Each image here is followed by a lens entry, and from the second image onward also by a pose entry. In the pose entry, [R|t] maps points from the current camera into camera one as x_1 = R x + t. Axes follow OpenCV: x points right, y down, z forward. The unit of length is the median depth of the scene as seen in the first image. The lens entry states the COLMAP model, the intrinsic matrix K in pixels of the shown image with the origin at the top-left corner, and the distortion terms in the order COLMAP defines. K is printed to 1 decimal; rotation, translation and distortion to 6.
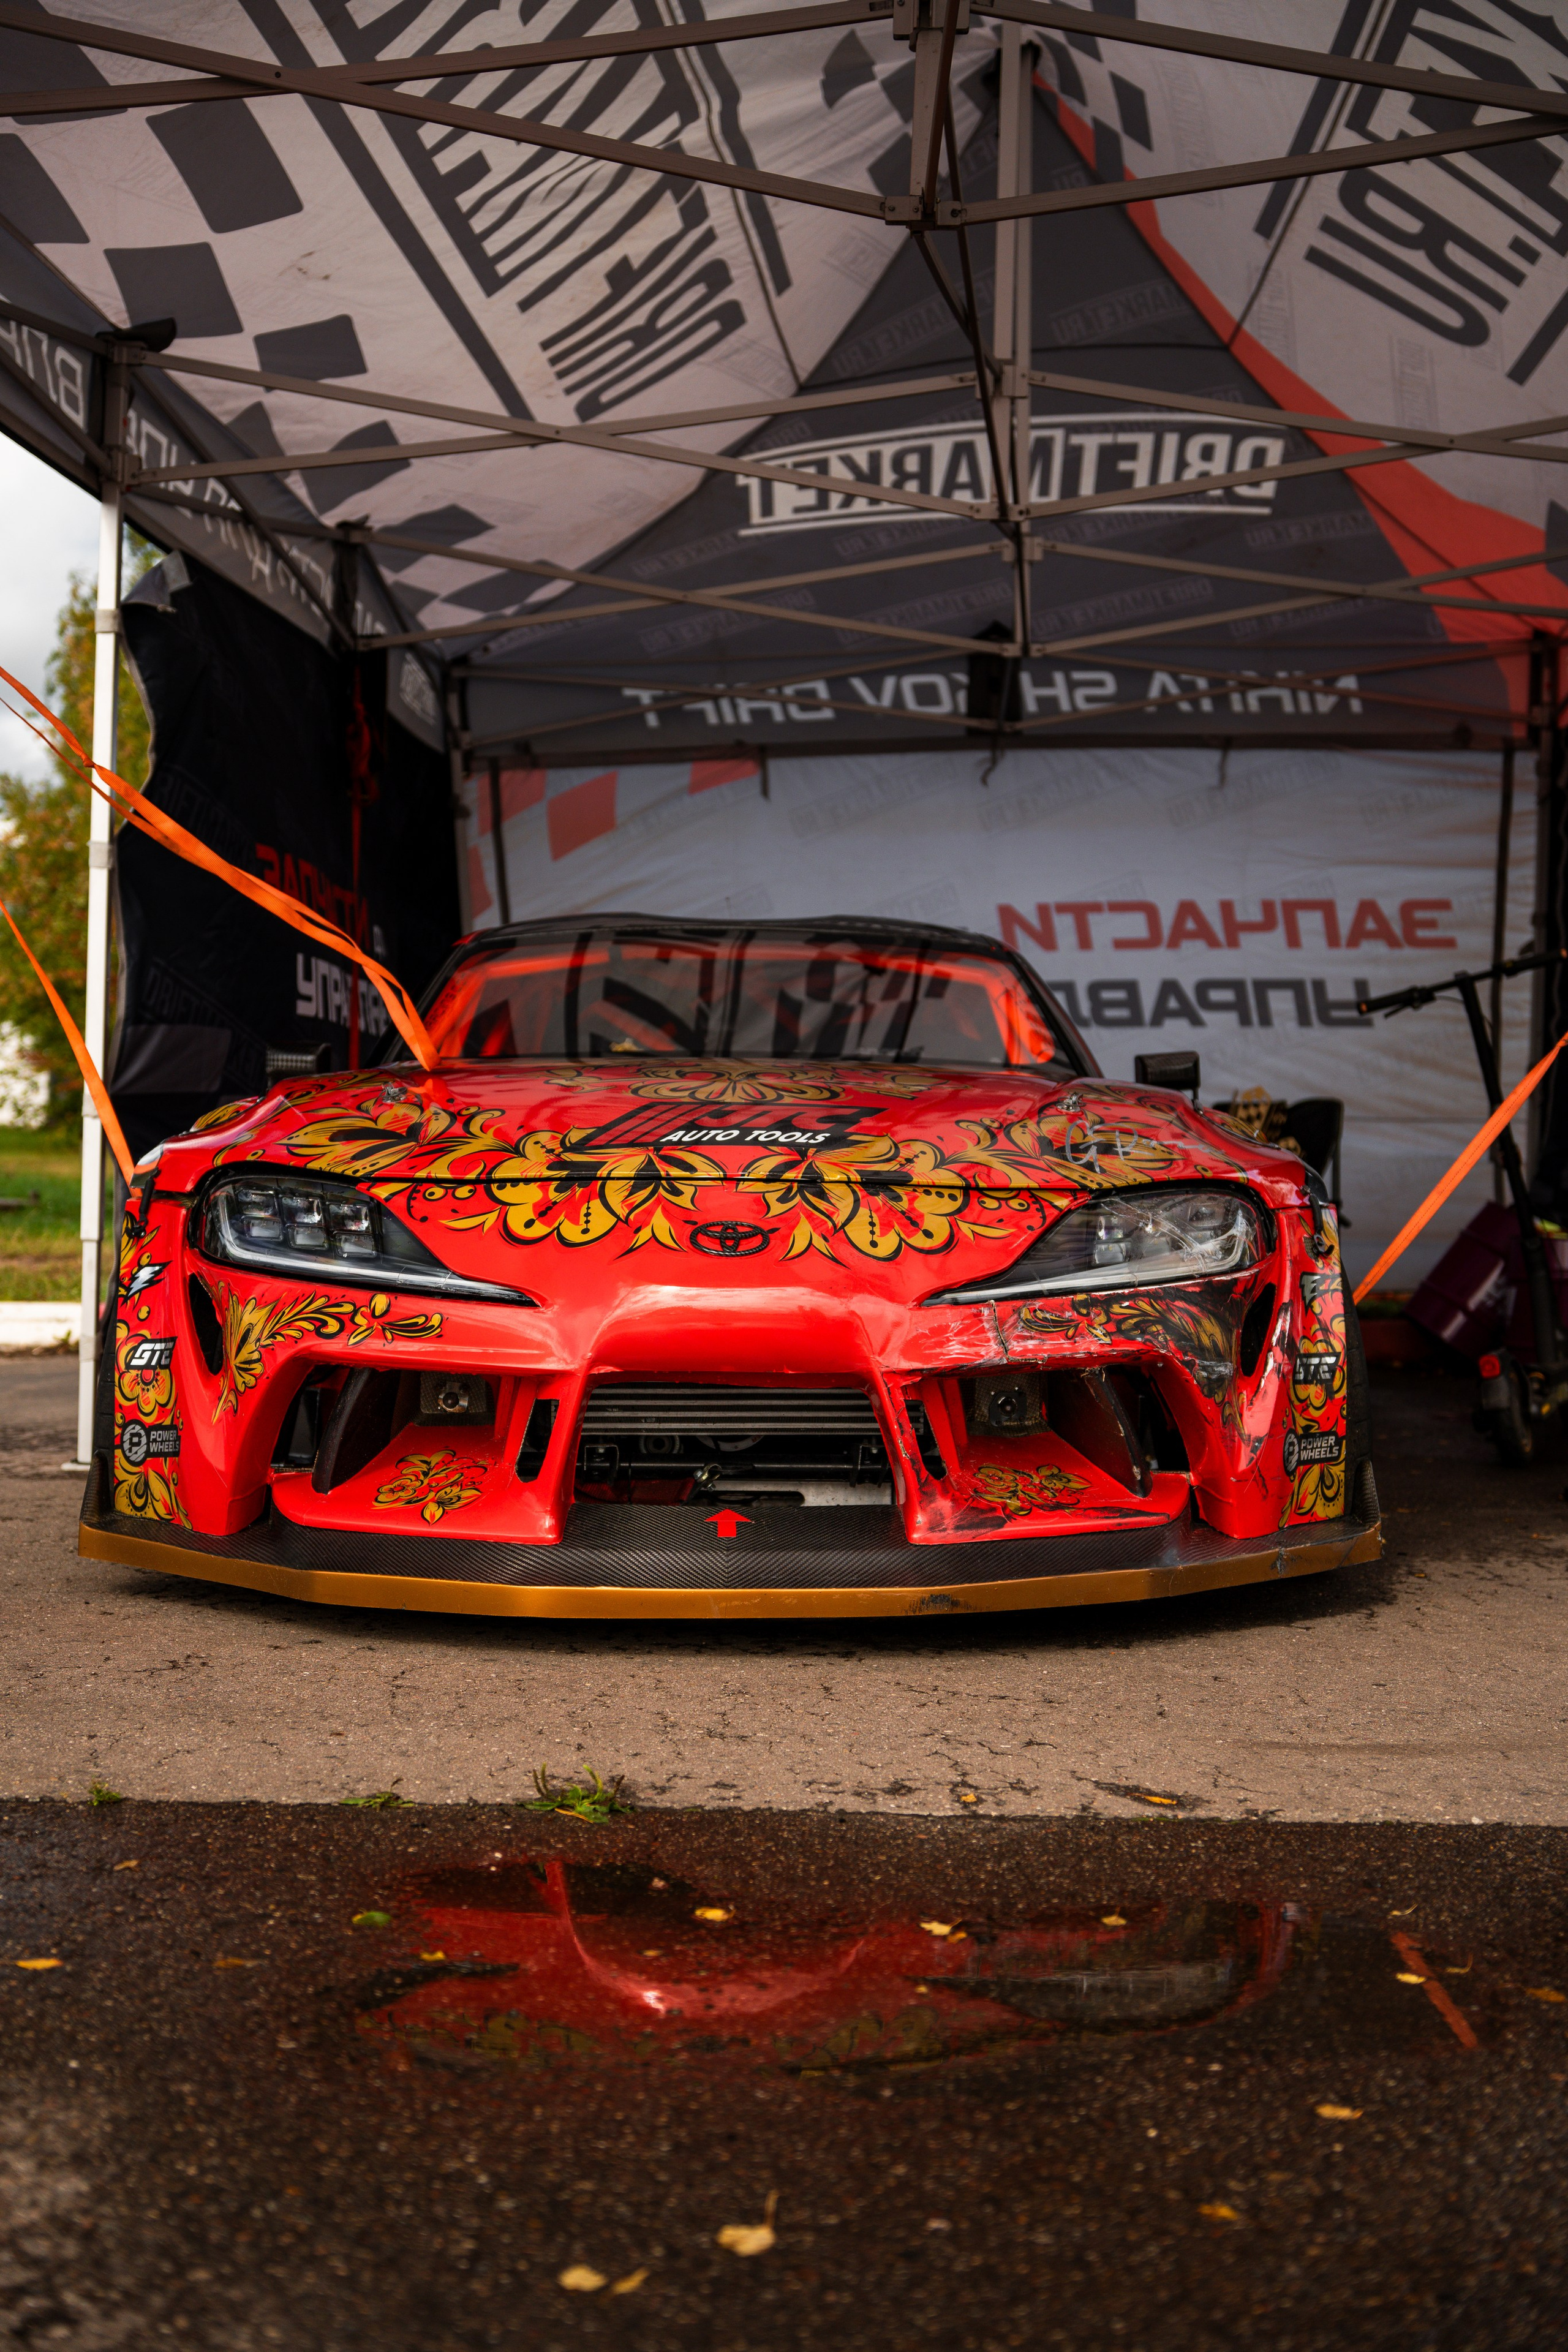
lens RADIAL K [[2898.4, 0, 787.0], [0, 2898.4, 1178.9], [0, 0, 1]] dist [0.011333, 0.000000]
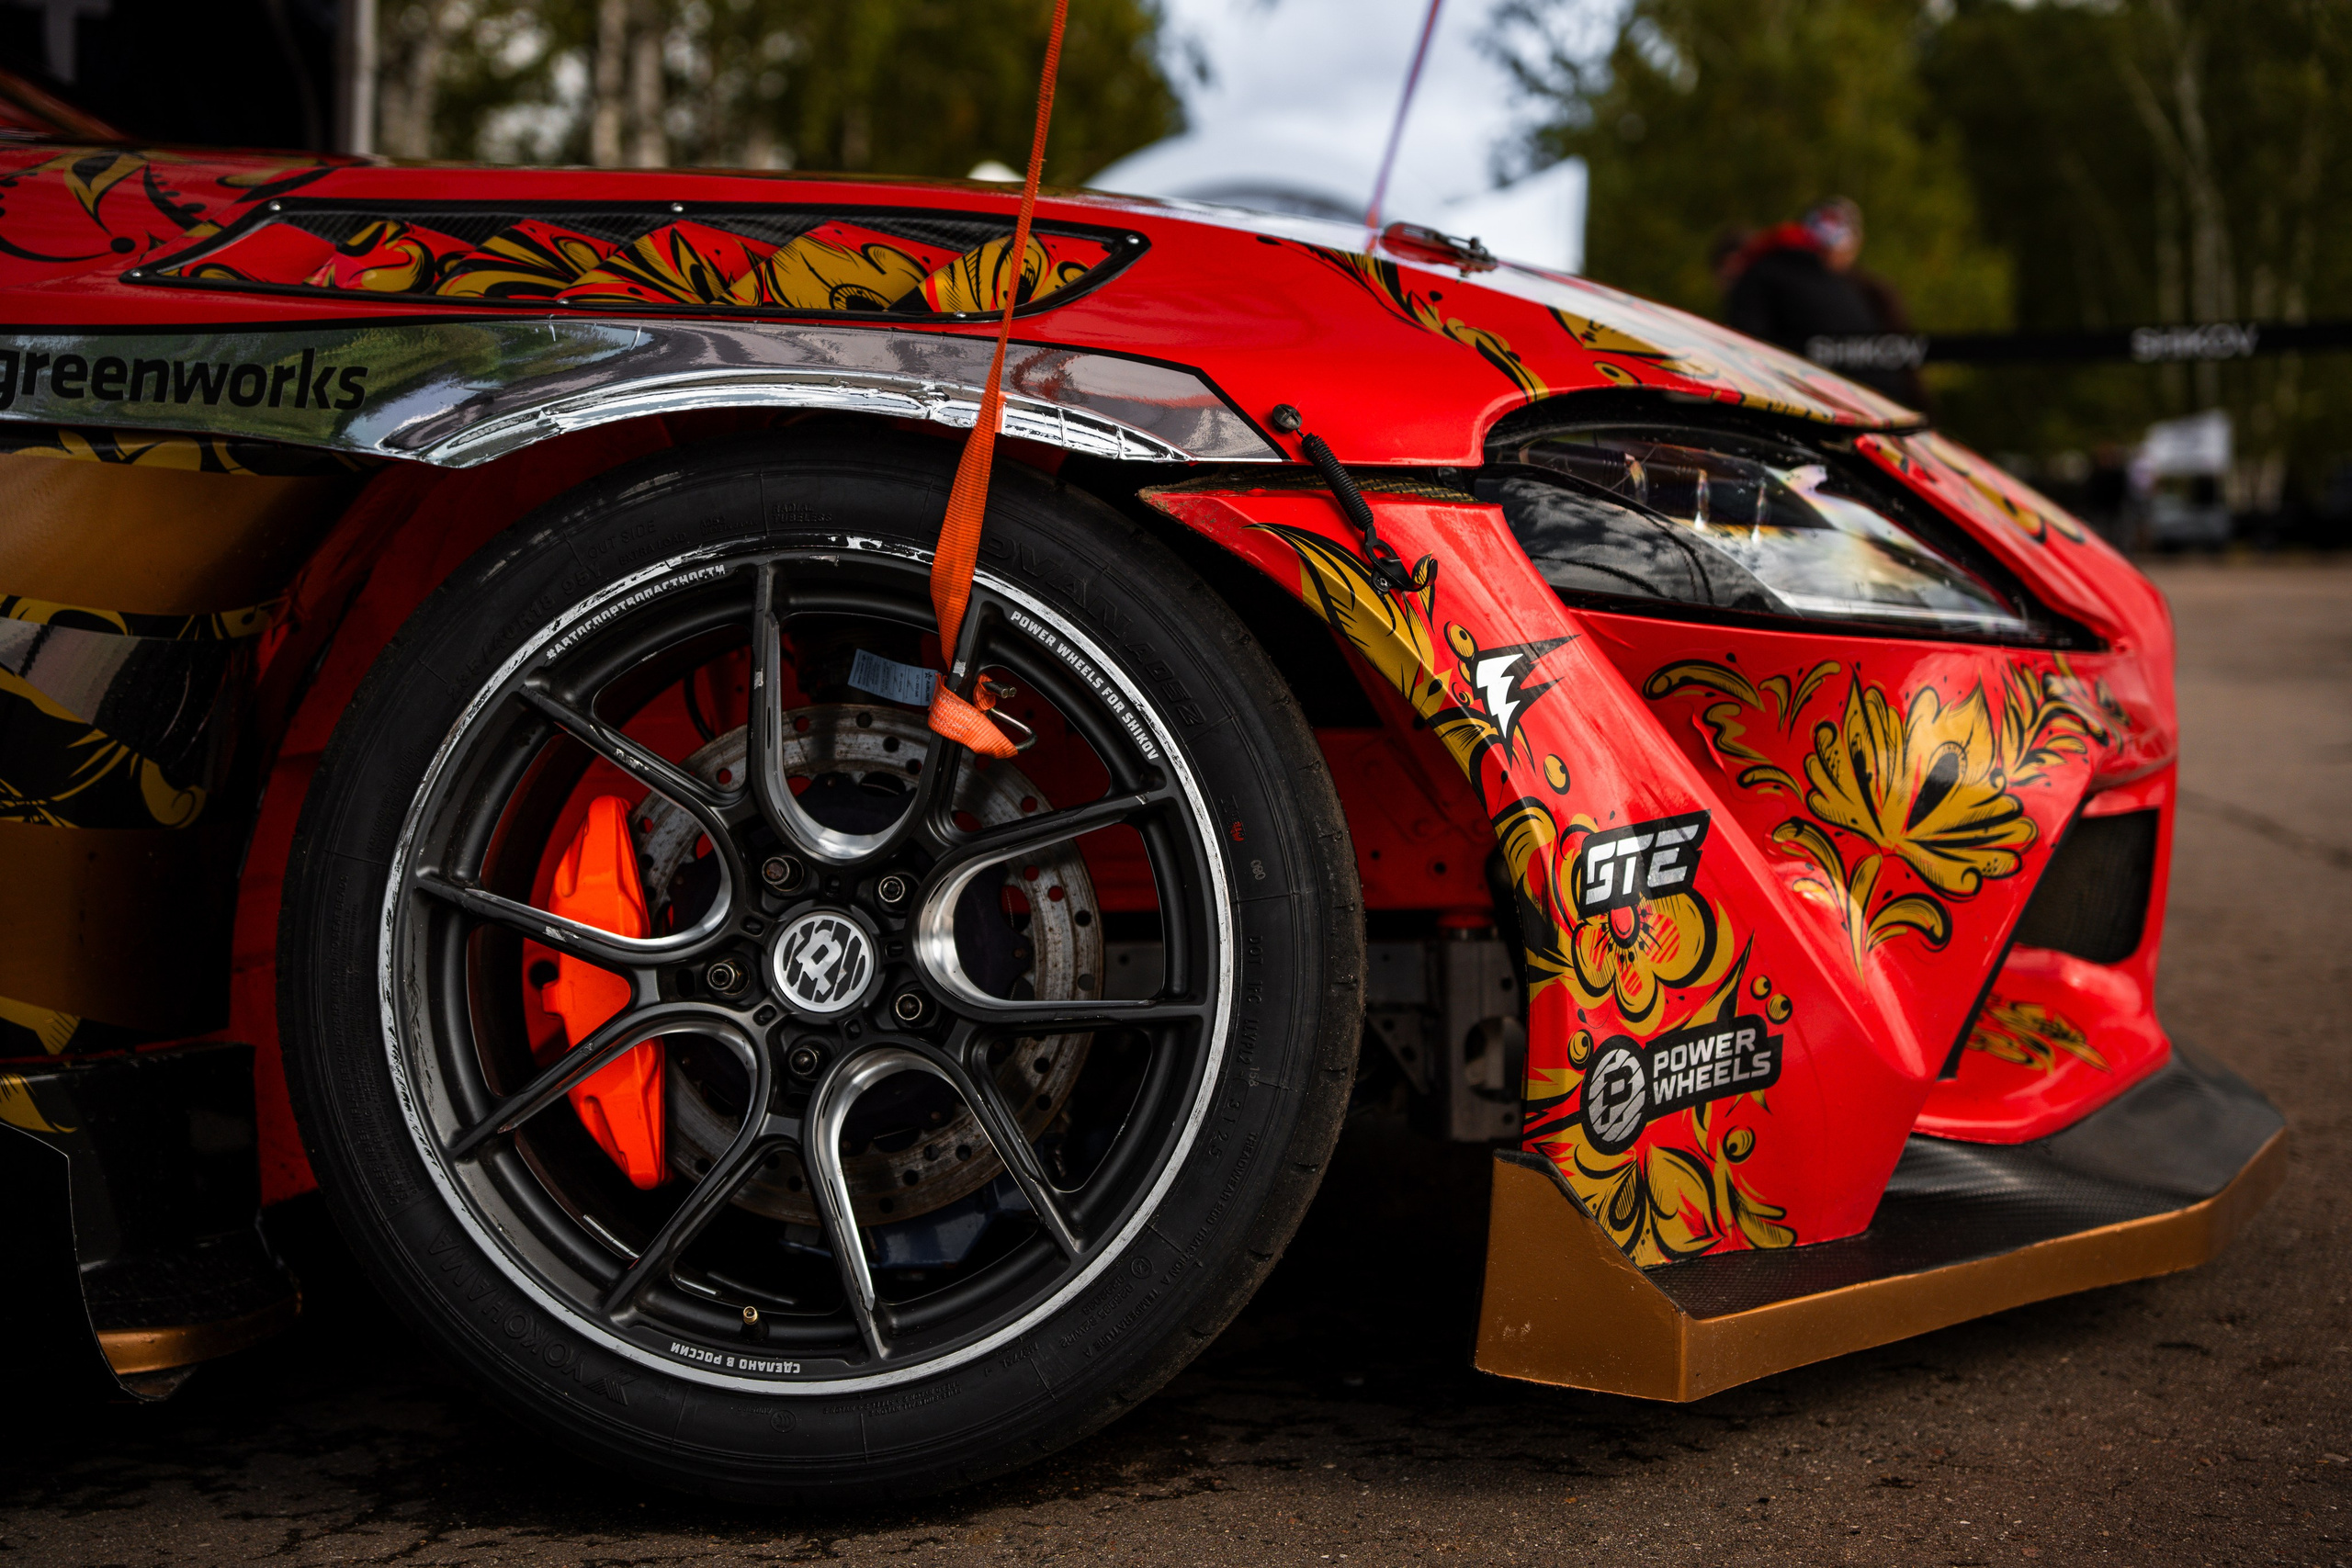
lens RADIAL K [[3345.0, 0, 1175.7], [0, 3345.0, 779.7], [0, 0, 1]] dist [0.044256, 0.000000]
pose [[0.111611, -0.101894, 0.988514, -0.707901], [0.019289, 0.994764, 0.100361, 0.000652], [-0.993565, 0.007867, 0.112992, 1.046602]]
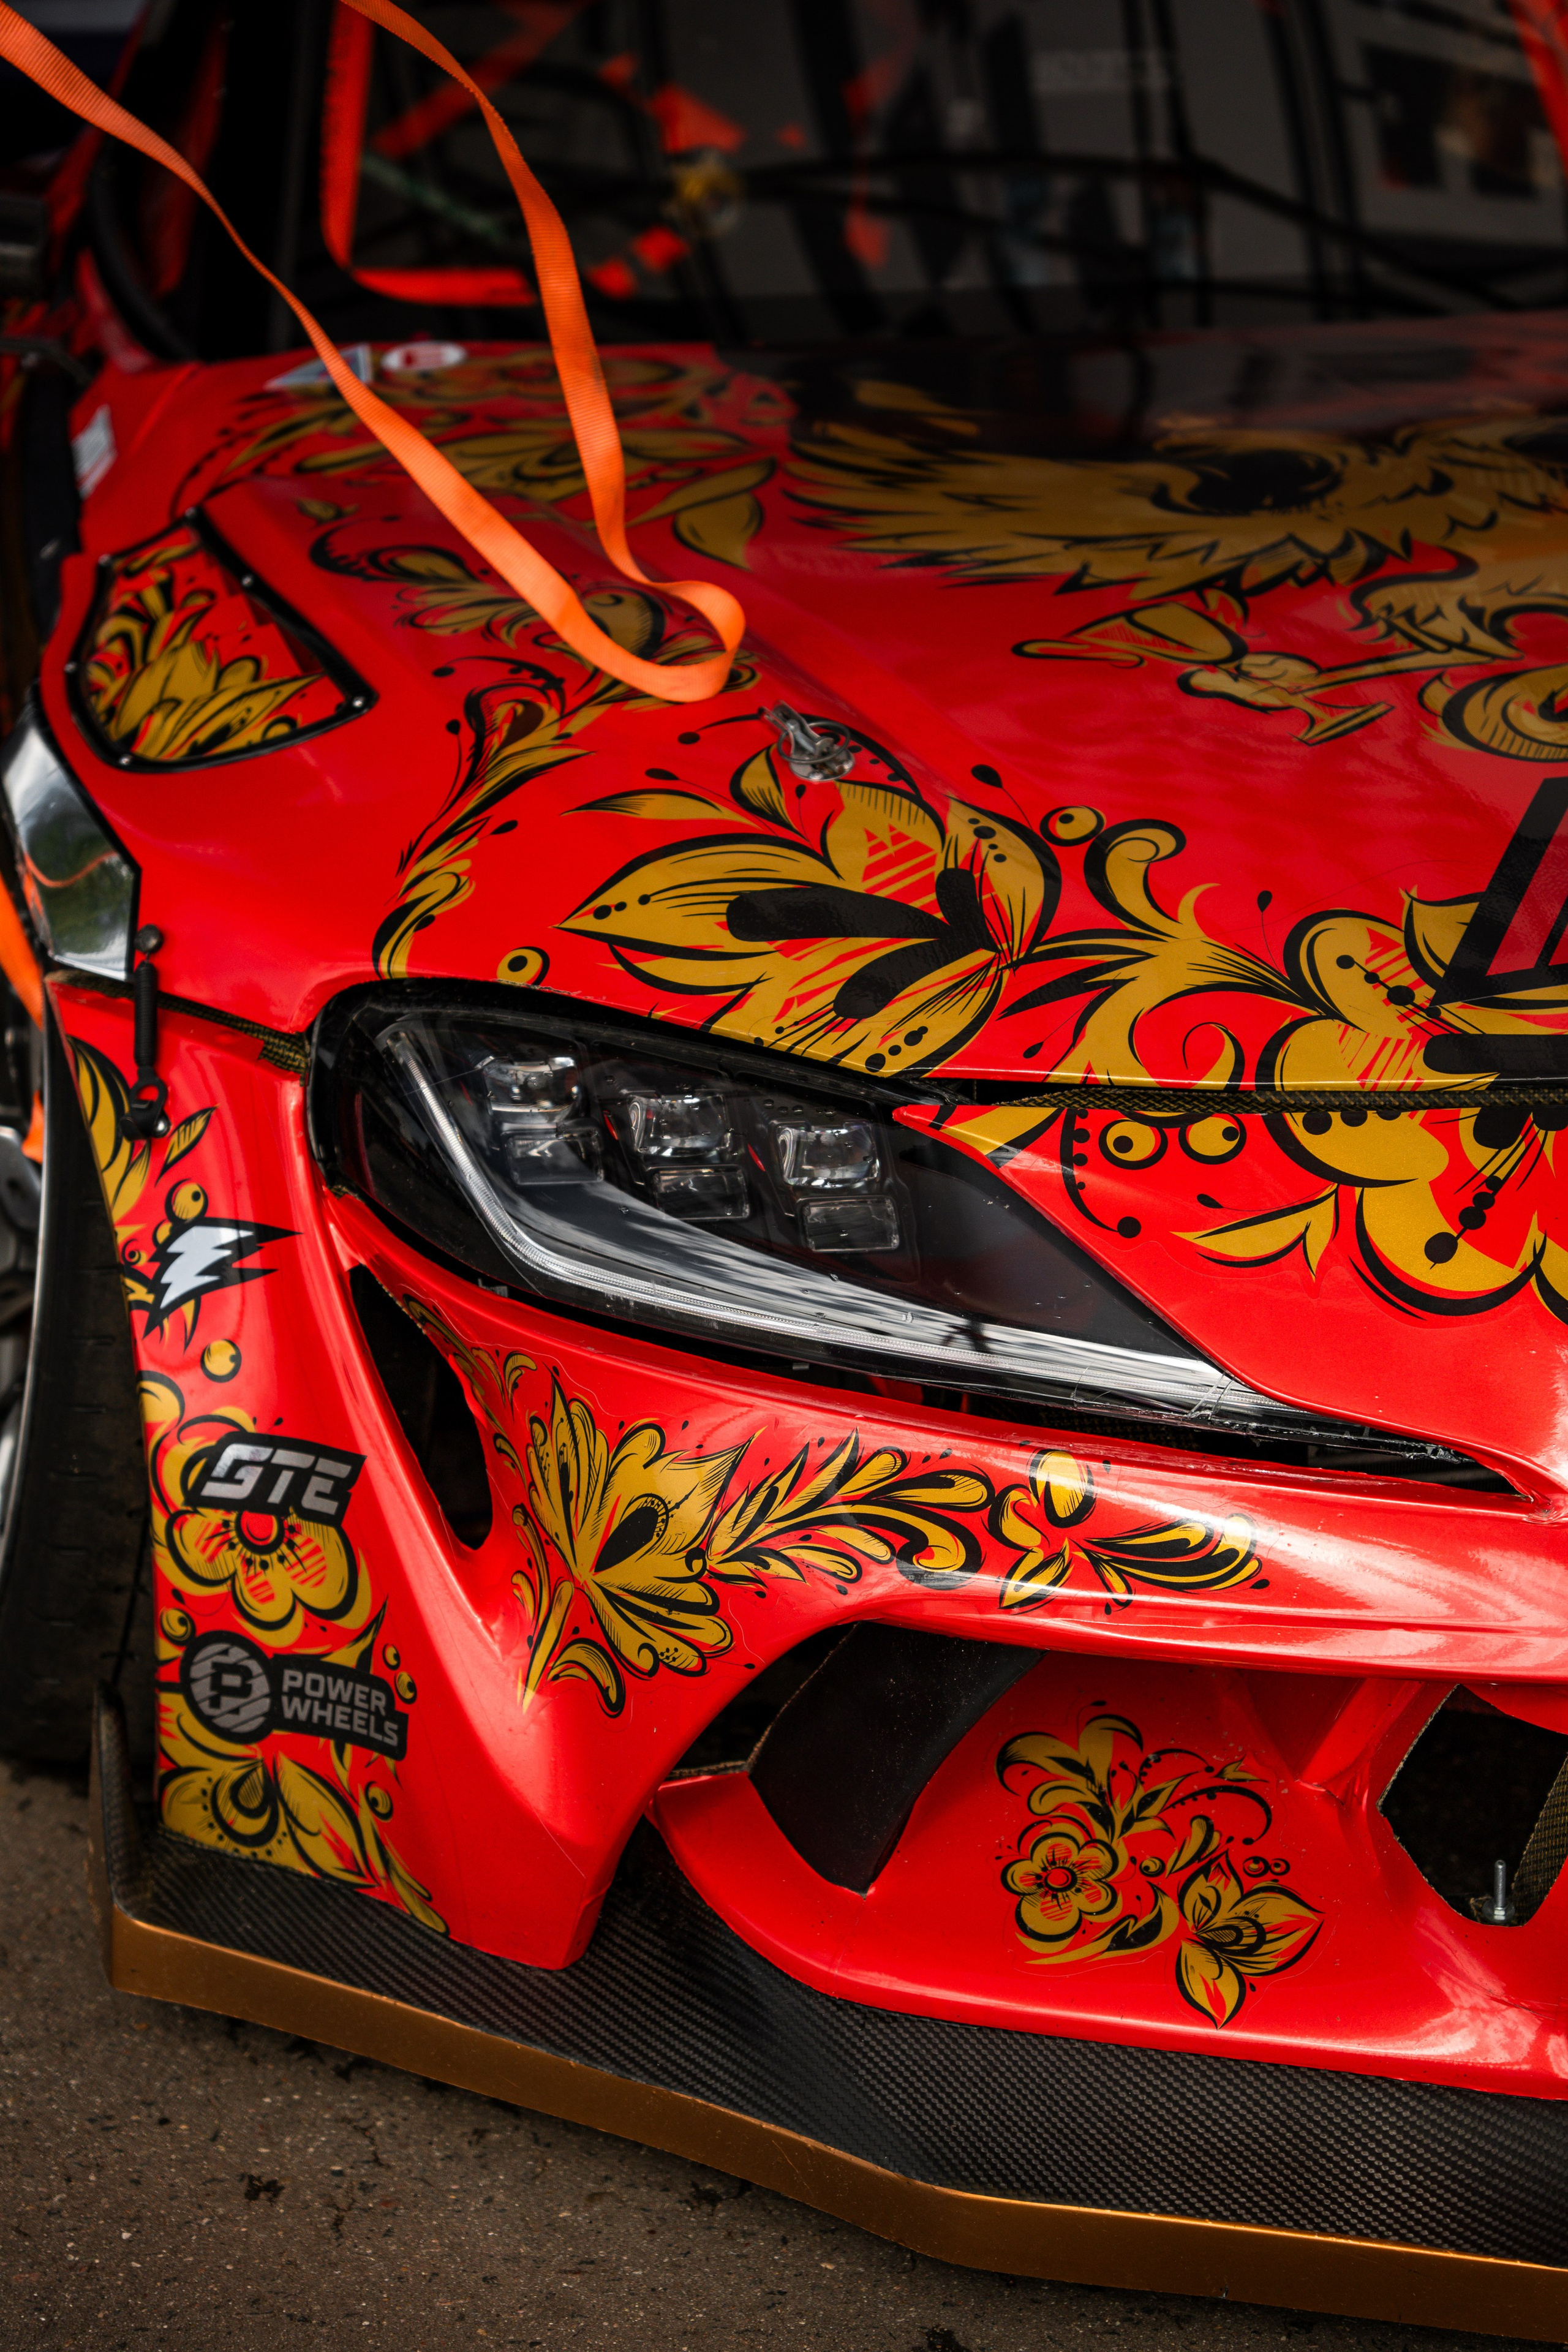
lens RADIAL K [[4366.3, 0, 783.8], [0, 4366.3, 1178.9], [0, 0, 1]] dist [0.291814, 0.000000]
pose [[0.975383, -0.074029, 0.207718, -0.280786], [0.003118, 0.946500, 0.322688, -0.172423], [-0.220493, -0.314096, 0.923432, 0.472668]]
